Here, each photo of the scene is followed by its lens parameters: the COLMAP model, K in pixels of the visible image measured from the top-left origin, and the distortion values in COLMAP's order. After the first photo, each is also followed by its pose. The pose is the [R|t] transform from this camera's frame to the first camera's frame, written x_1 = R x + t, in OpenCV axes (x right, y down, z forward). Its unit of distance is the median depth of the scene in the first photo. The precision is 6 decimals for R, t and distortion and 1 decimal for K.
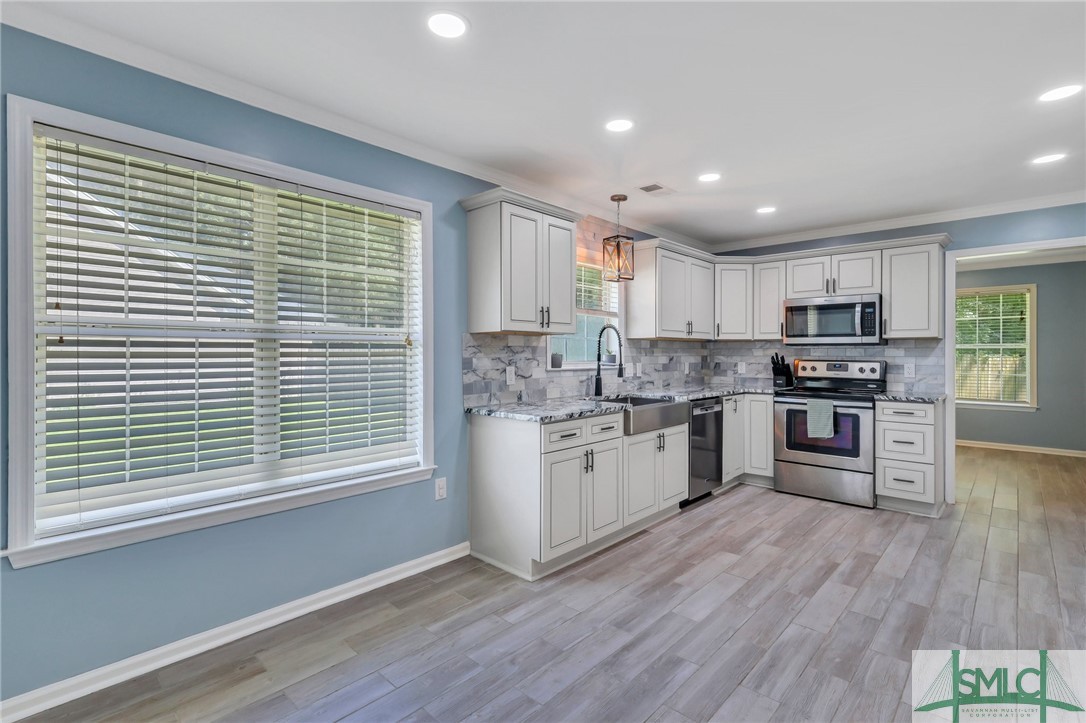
lens RADIAL K [[513.8, 0, 541.1], [0, 513.8, 343.5], [0, 0, 1]] dist [0.005852, 0.000407]
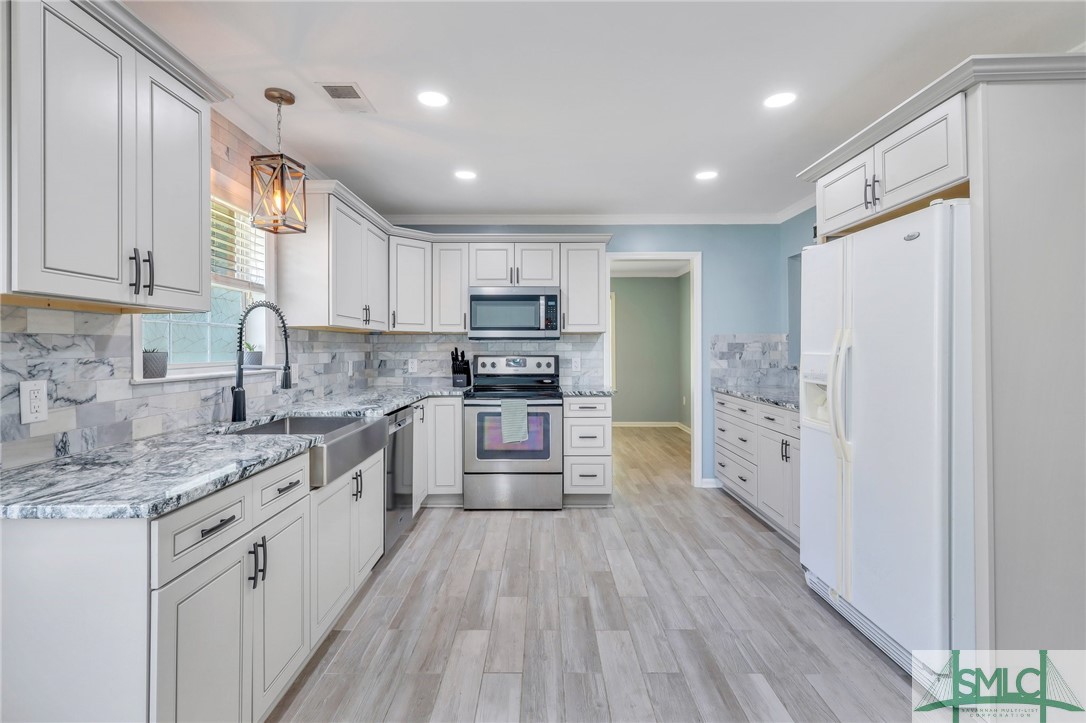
lens RADIAL K [[513.8, 0, 541.1], [0, 513.8, 343.5], [0, 0, 1]] dist [0.005852, 0.000407]
pose [[0.732555, 0.002587, 0.680702, -0.036927], [-0.008605, 0.999948, 0.005460, 0.006206], [-0.680653, -0.009857, 0.732540, 0.330491]]
